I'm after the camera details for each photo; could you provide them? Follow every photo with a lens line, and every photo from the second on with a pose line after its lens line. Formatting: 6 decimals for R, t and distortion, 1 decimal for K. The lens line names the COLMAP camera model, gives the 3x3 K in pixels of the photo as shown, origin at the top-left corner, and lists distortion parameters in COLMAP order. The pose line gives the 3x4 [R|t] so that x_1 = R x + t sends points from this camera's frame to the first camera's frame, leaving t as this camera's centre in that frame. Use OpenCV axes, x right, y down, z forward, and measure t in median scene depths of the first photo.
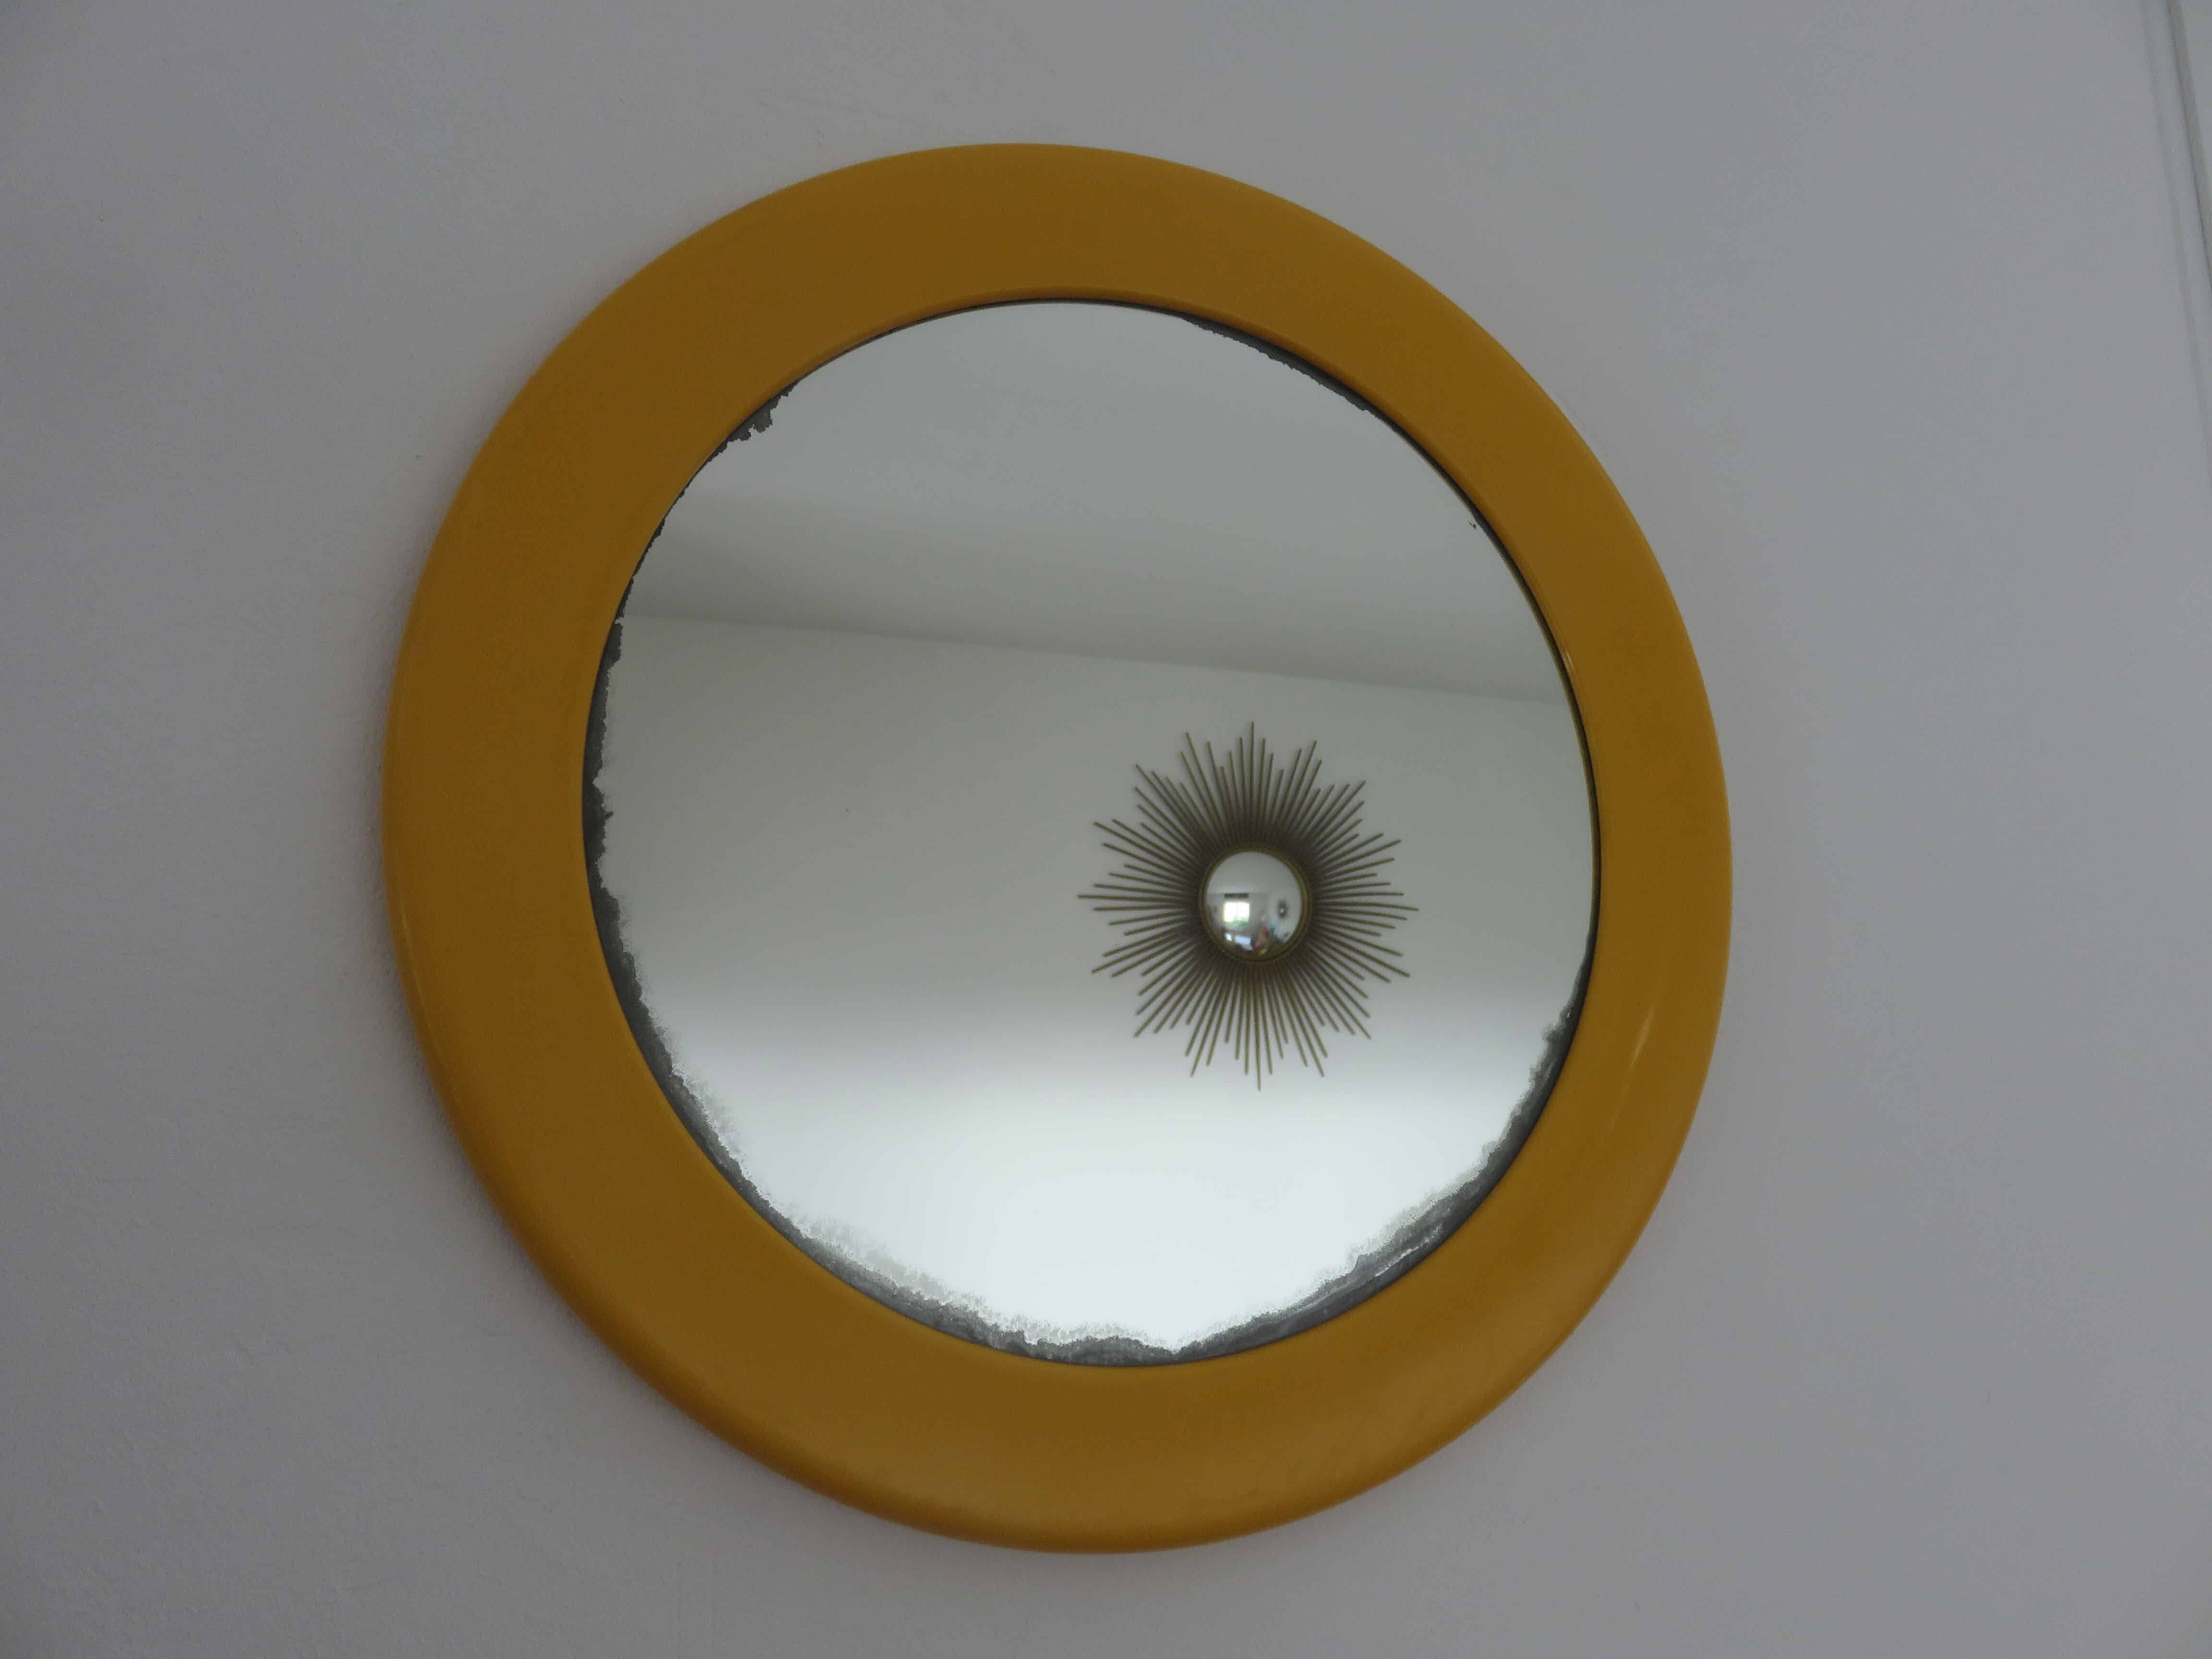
lens RADIAL K [[1665.4, 0, 1094.9], [0, 1665.4, 820.8], [0, 0, 1]] dist [-0.000004, -0.001300]
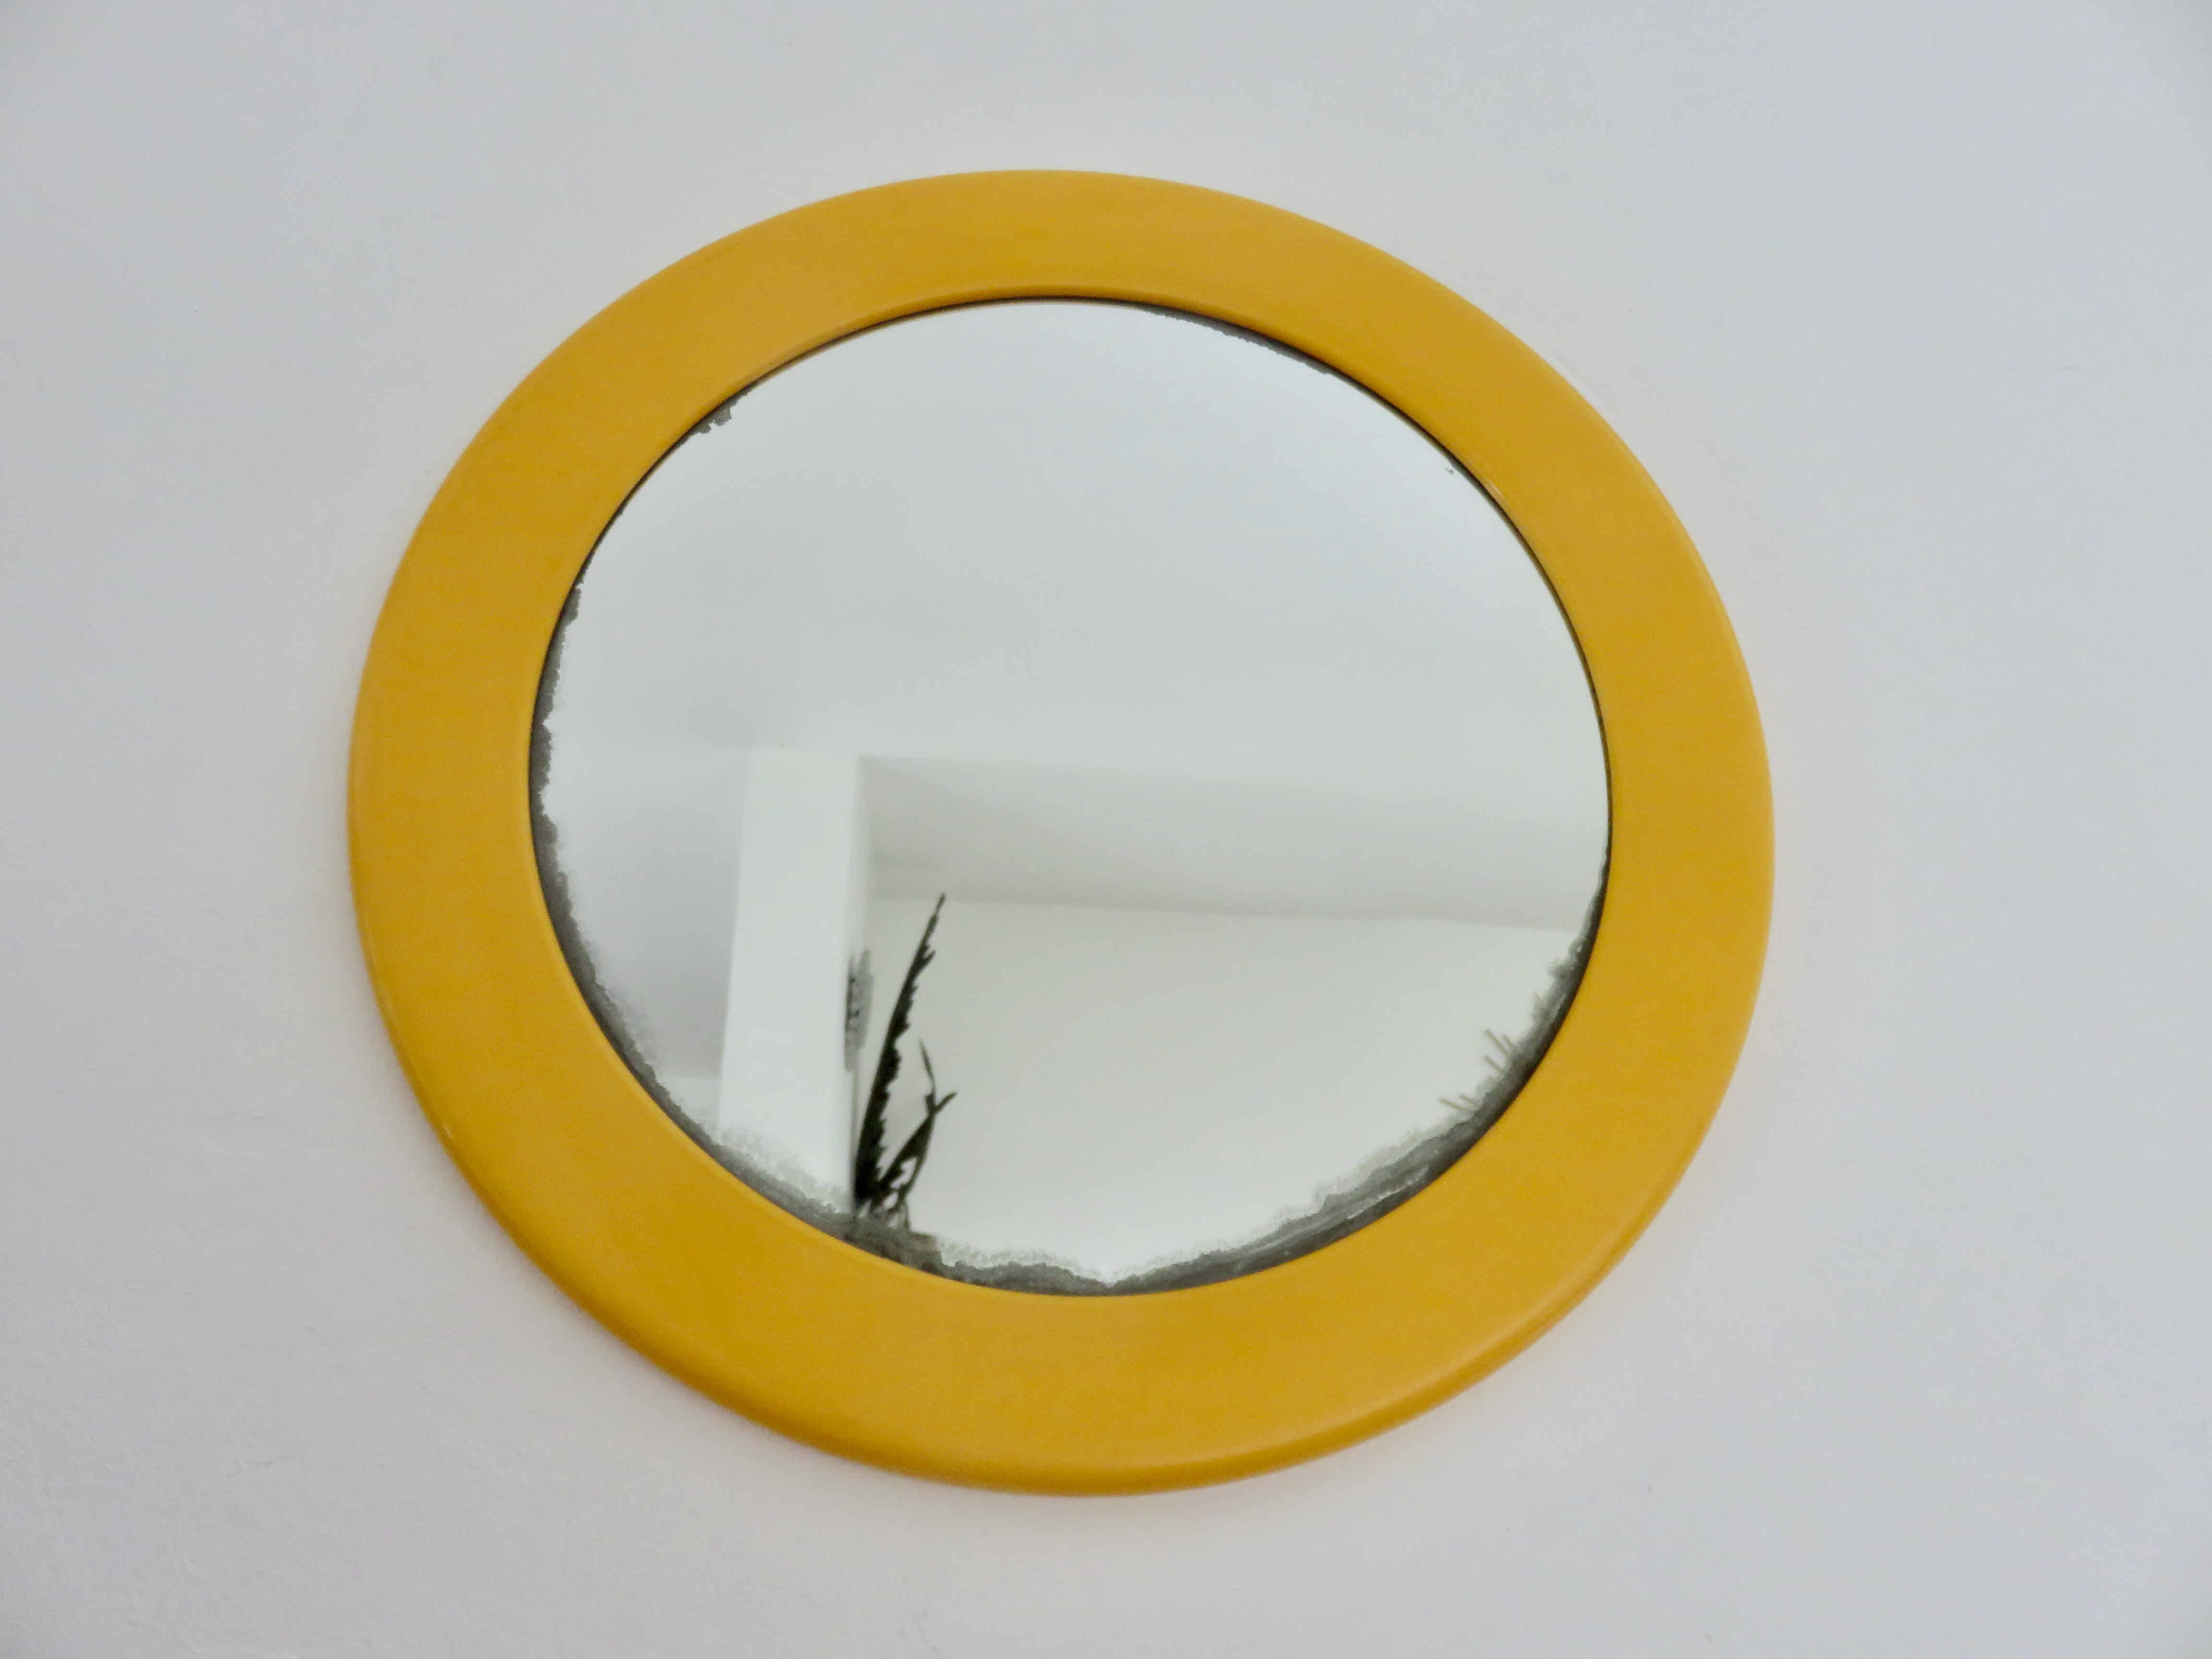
lens RADIAL K [[1665.4, 0, 1106.9], [0, 1665.4, 830.9], [0, 0, 1]] dist [-0.000004, -0.001300]
pose [[0.970203, -0.076947, -0.229752, 0.283828], [0.030510, 0.979483, -0.199204, 0.259570], [0.240366, 0.186259, 0.952645, 0.066673]]
